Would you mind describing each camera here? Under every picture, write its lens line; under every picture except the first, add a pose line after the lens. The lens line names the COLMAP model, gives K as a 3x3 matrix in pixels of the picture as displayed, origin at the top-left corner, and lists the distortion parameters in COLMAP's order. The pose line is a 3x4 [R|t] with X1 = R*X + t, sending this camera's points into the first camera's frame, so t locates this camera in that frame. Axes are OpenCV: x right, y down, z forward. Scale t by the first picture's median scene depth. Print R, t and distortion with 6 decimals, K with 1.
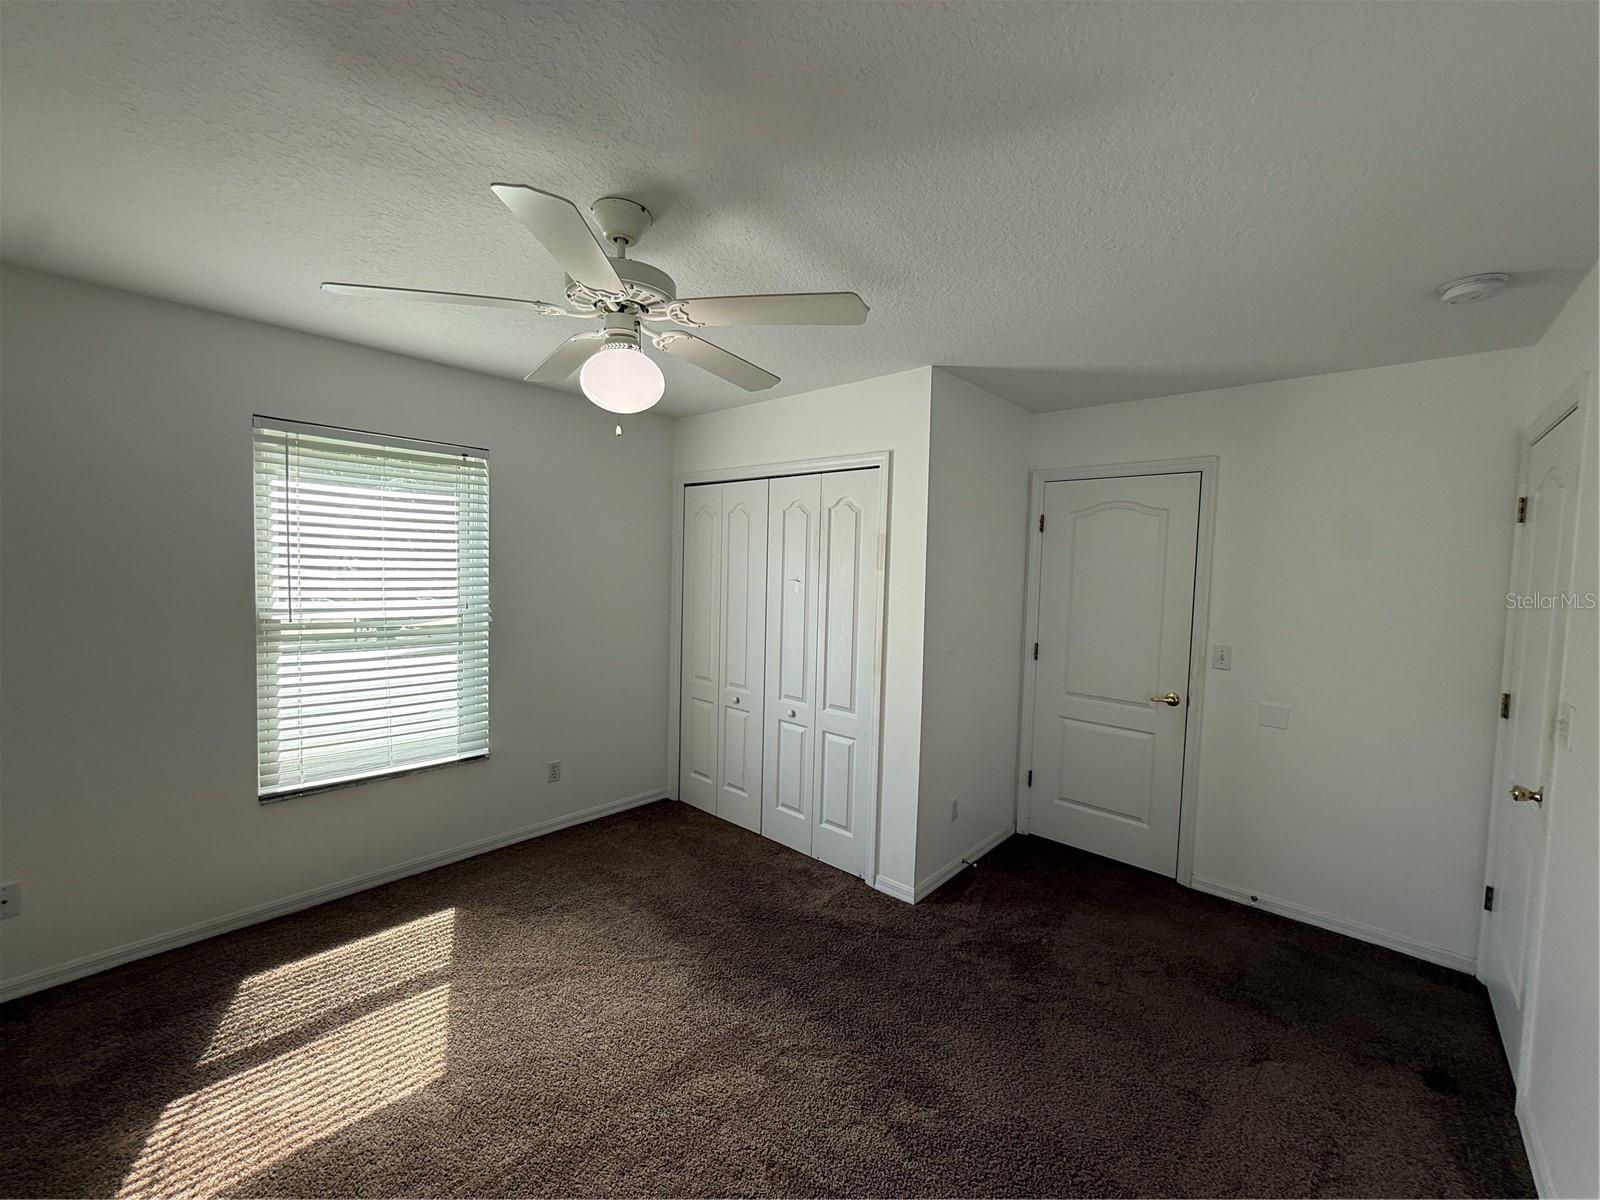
lens RADIAL K [[639.2, 0, 805.0], [0, 639.2, 600.9], [0, 0, 1]] dist [0.001327, 0.000136]
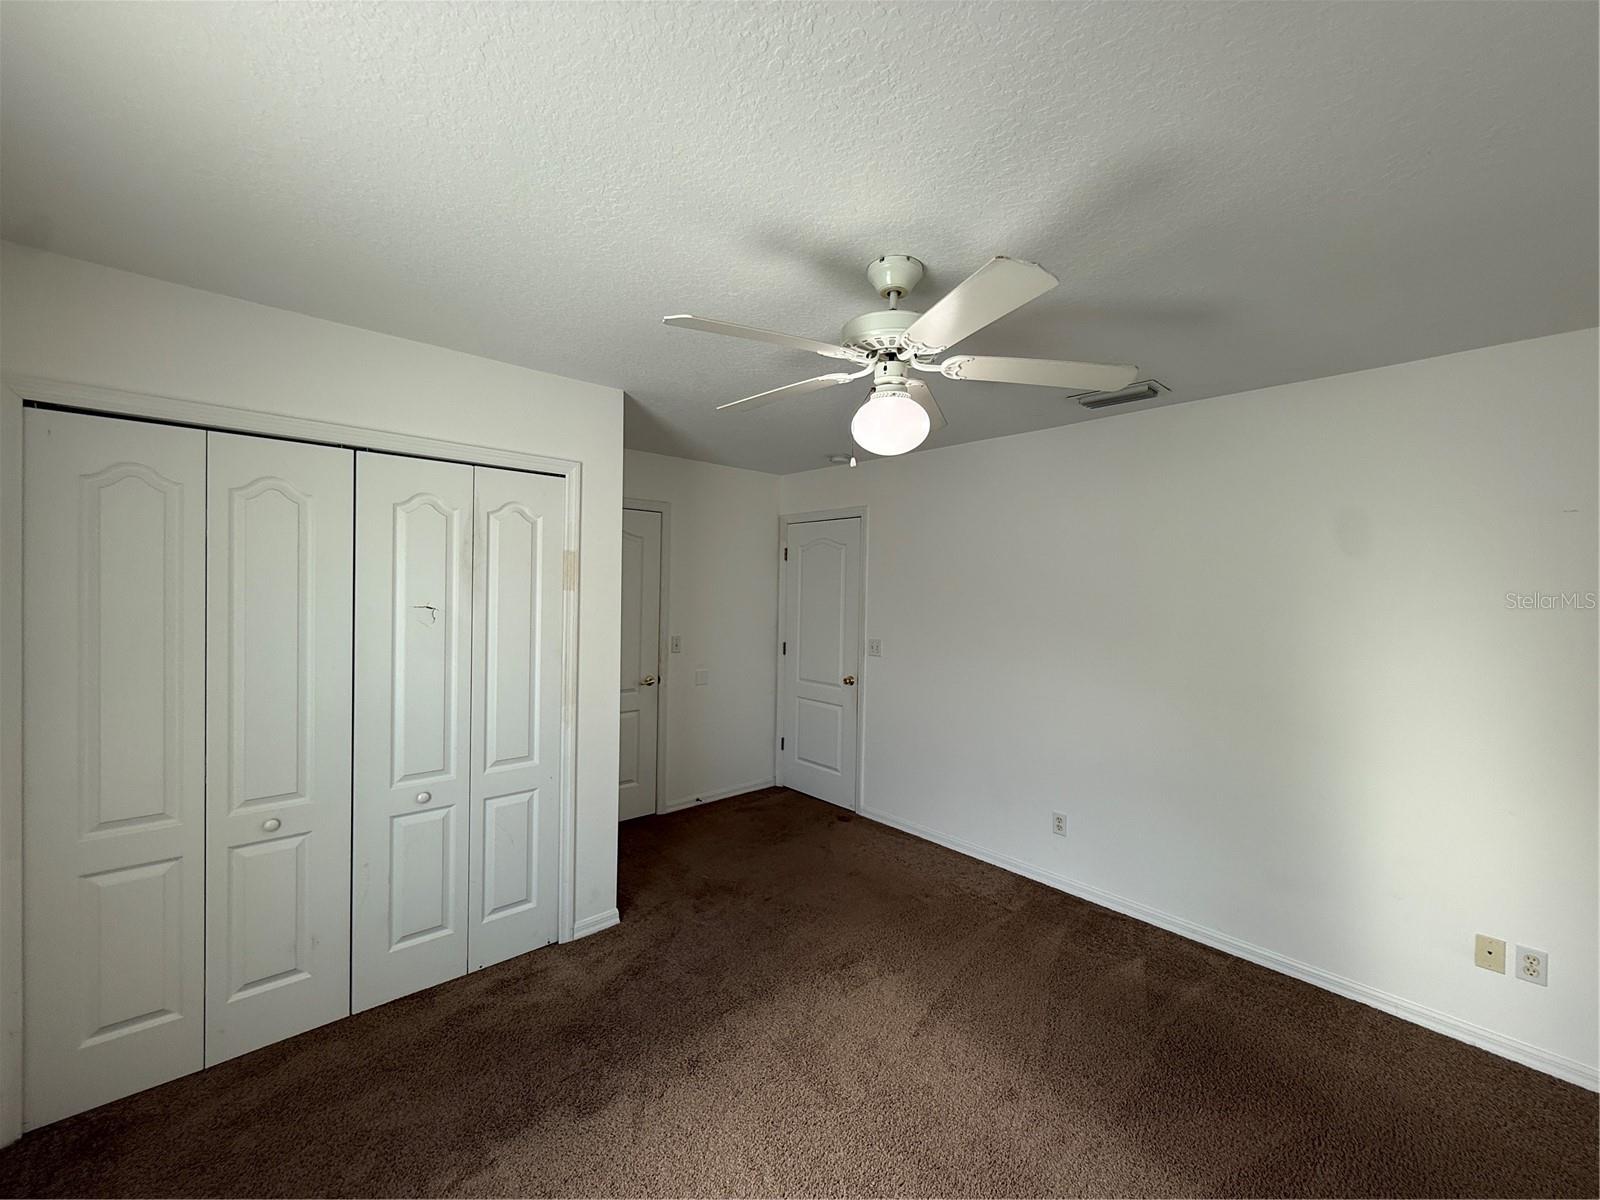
lens RADIAL K [[639.2, 0, 798.2], [0, 639.2, 599.6], [0, 0, 1]] dist [0.001327, 0.000136]
pose [[0.106059, -0.044627, 0.993358, -0.726474], [0.034220, 0.998564, 0.041207, -0.060596], [-0.993771, 0.029623, 0.107434, 0.558179]]
